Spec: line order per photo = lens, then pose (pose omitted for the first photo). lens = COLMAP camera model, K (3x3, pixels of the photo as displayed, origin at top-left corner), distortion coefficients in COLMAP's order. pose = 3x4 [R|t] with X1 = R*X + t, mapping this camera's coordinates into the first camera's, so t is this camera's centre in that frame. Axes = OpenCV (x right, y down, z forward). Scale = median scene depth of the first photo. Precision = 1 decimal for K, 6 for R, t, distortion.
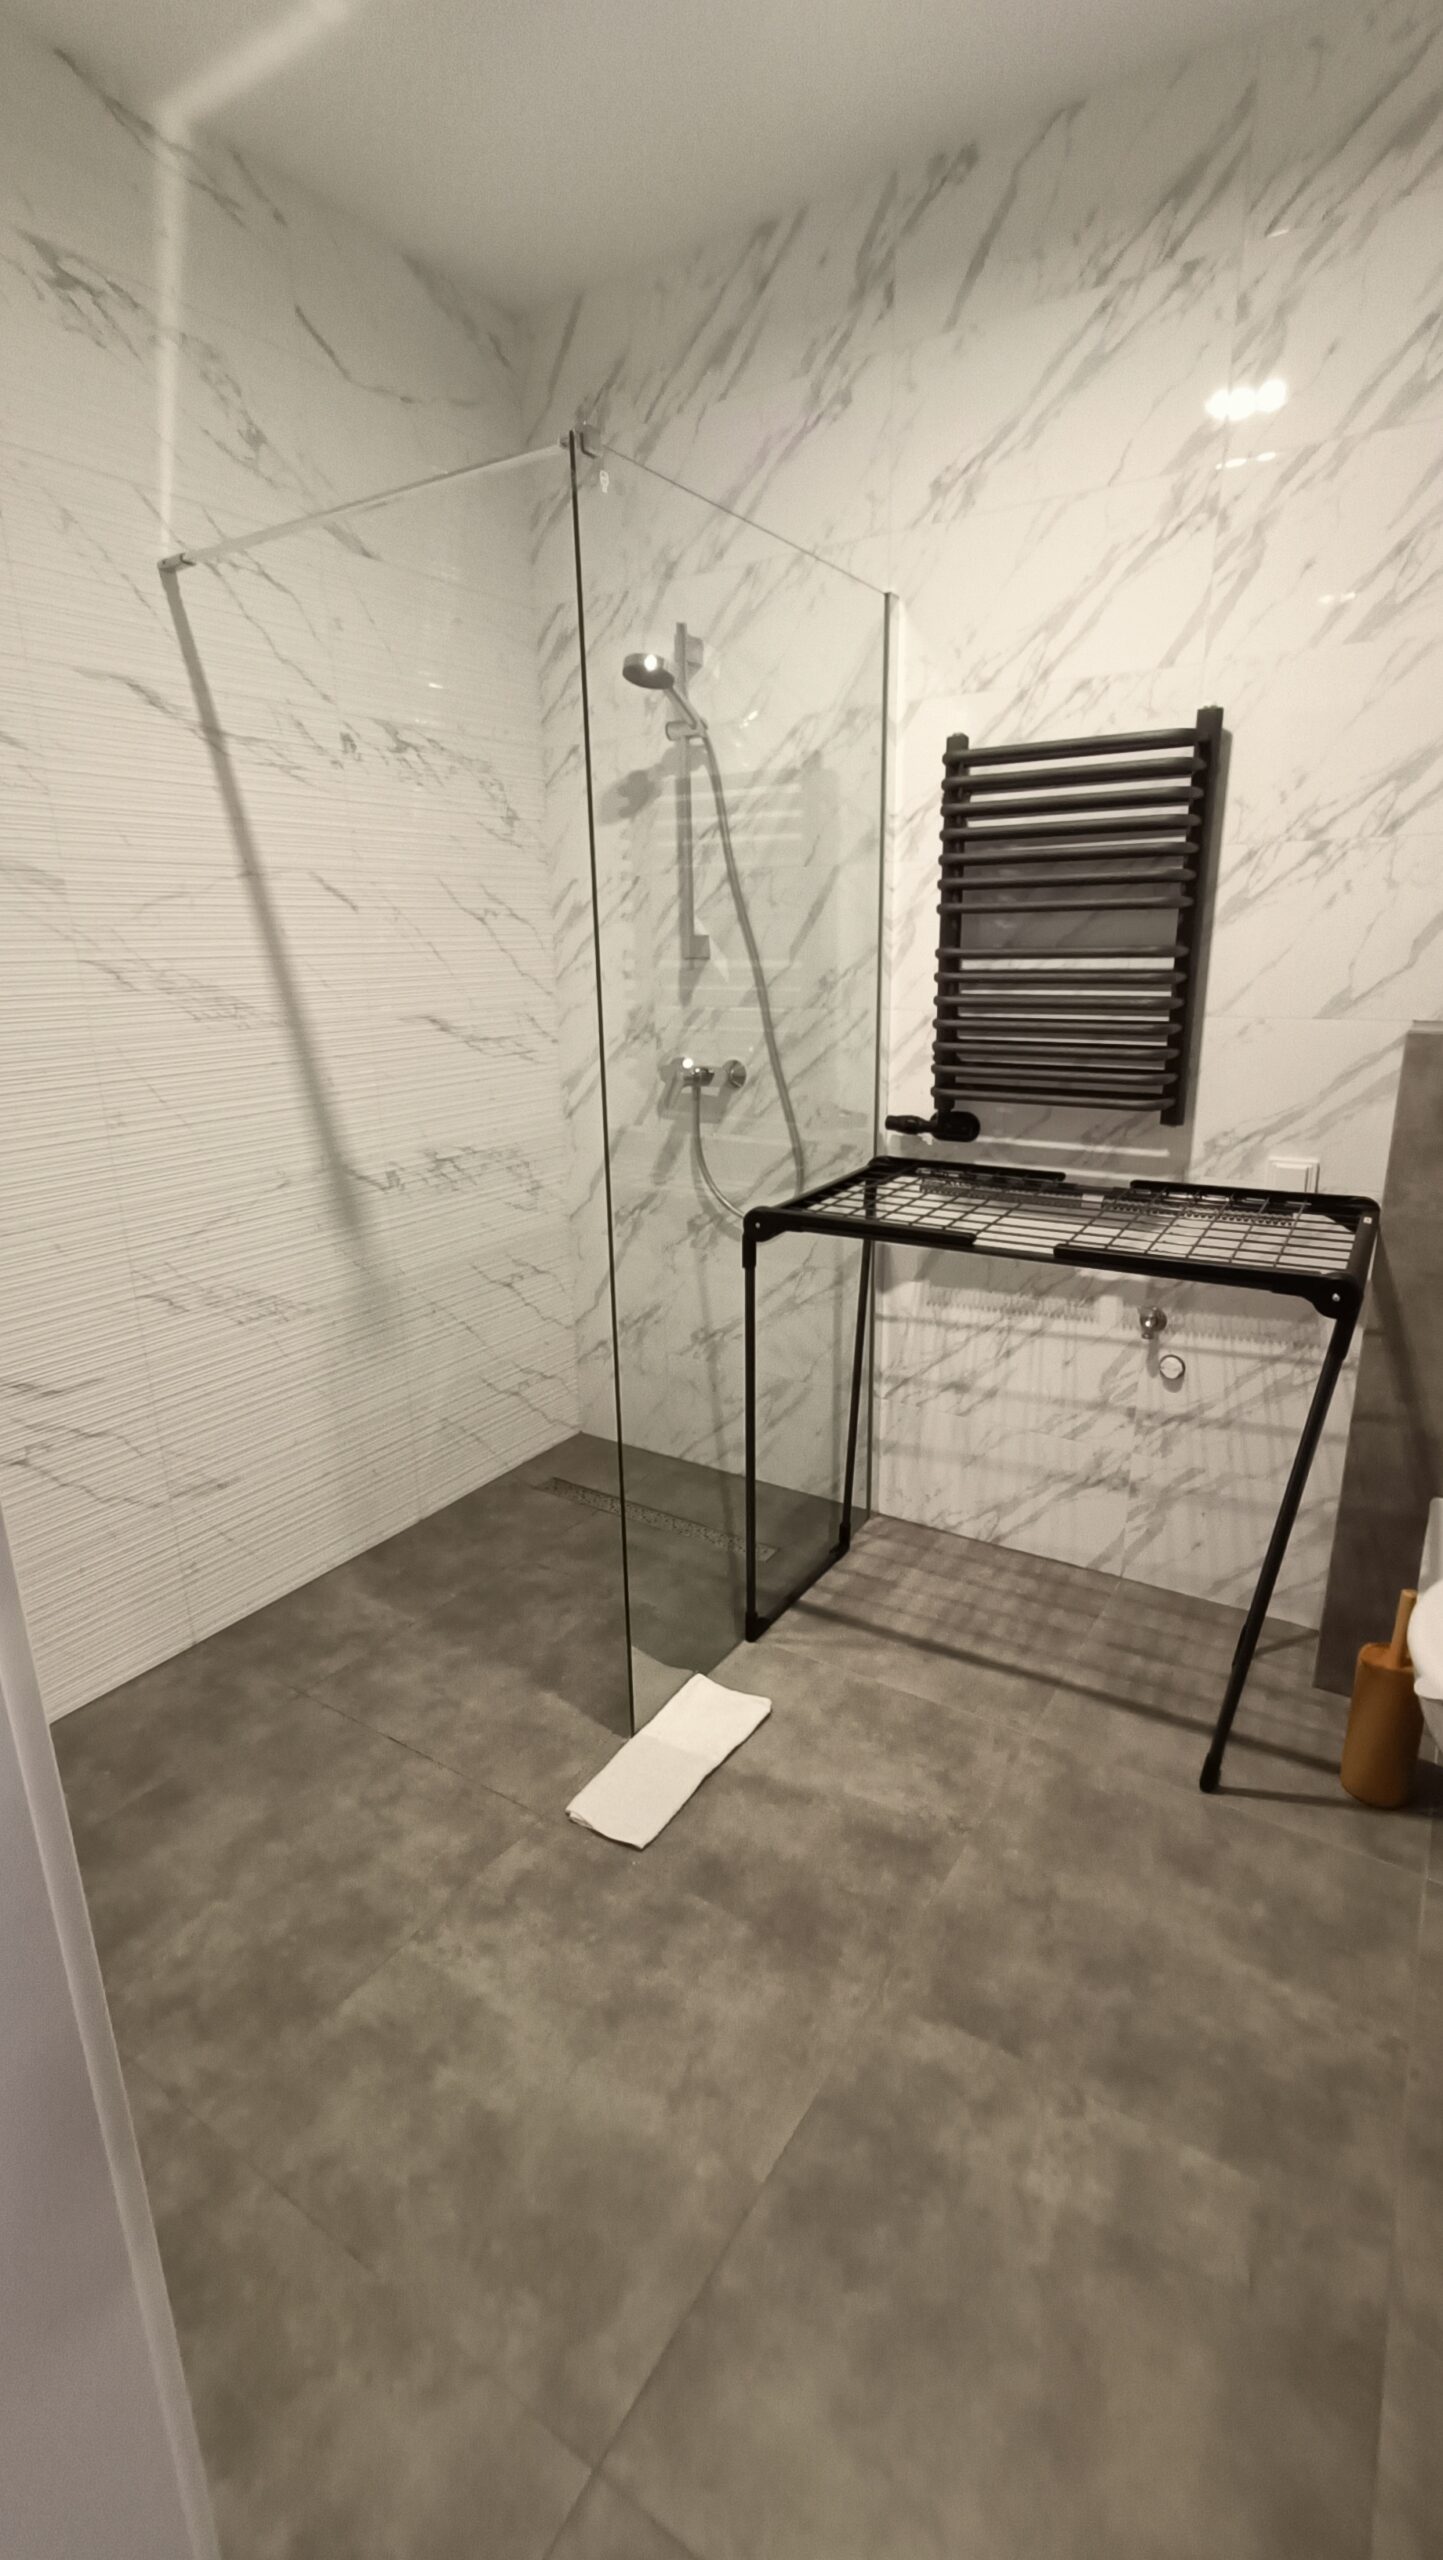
lens RADIAL K [[1165.5, 0, 718.8], [0, 1165.5, 1273.8], [0, 0, 1]] dist [0.001089, 0.002170]
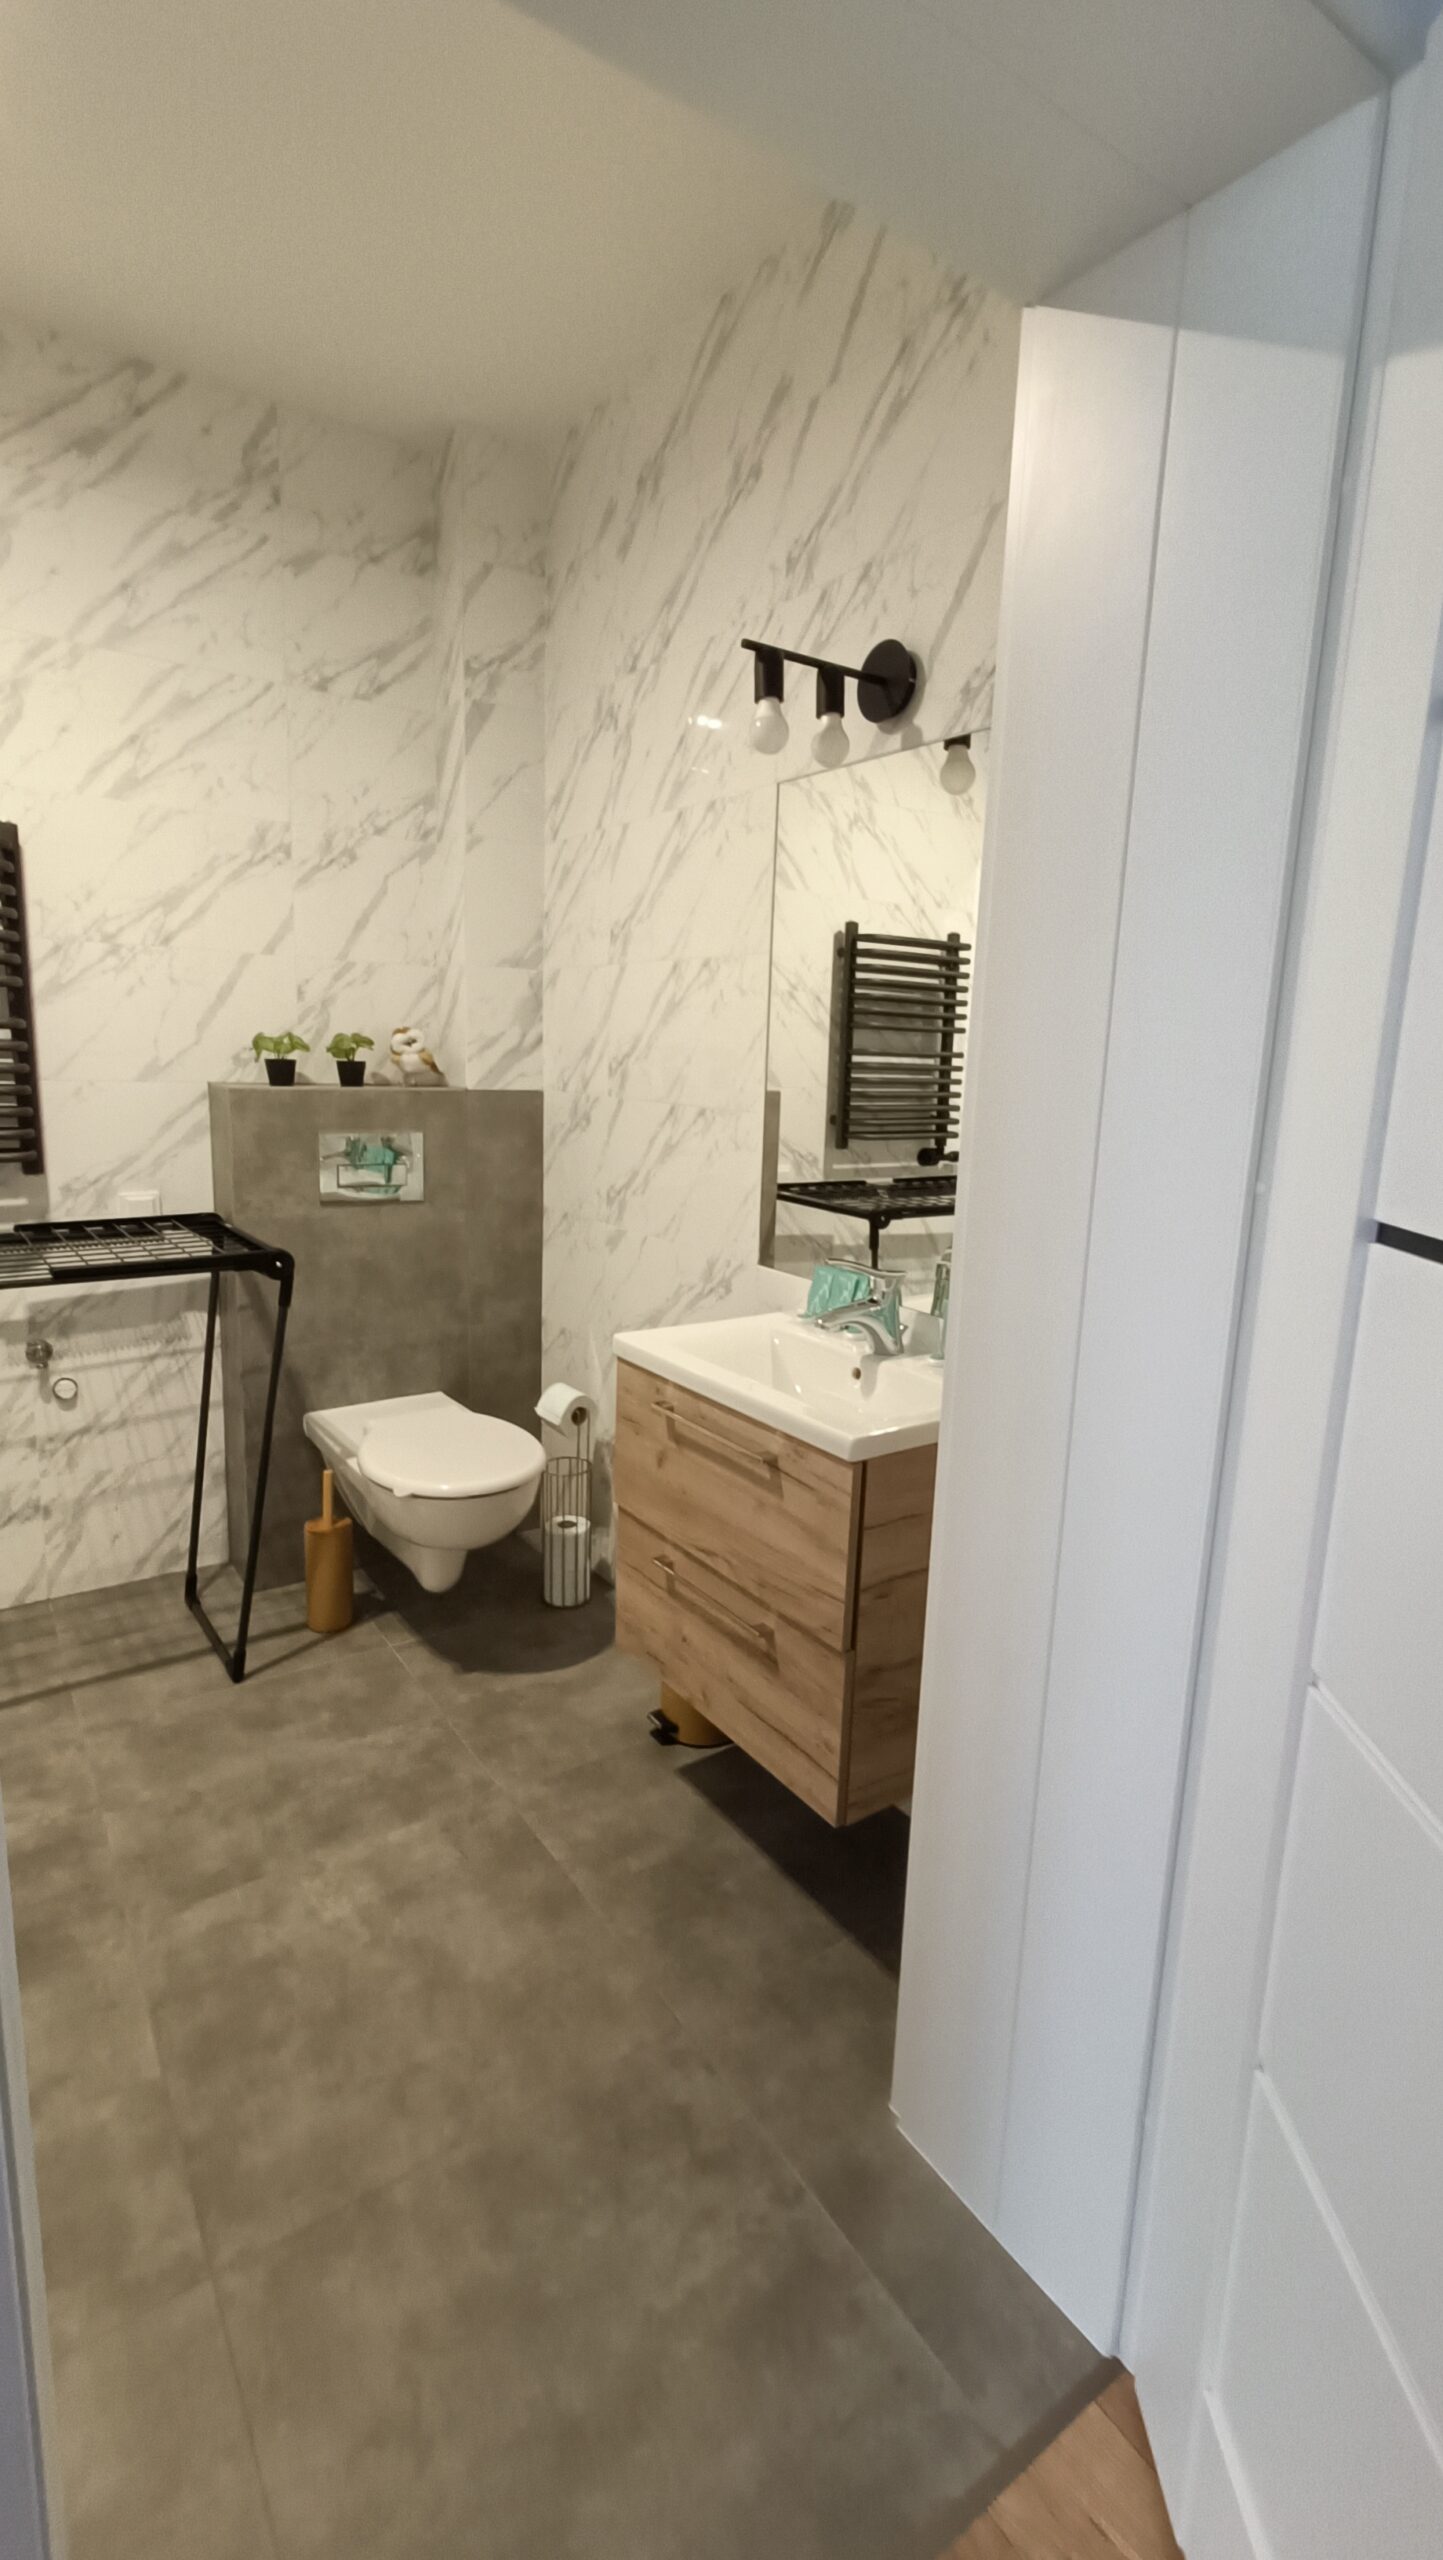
lens RADIAL K [[1165.5, 0, 720.3], [0, 1165.5, 1276.6], [0, 0, 1]] dist [0.001089, 0.002170]
pose [[0.387092, -0.149131, 0.909901, -0.422076], [0.218216, 0.973616, 0.066740, 0.041842], [-0.895847, 0.172720, 0.409421, -0.054024]]
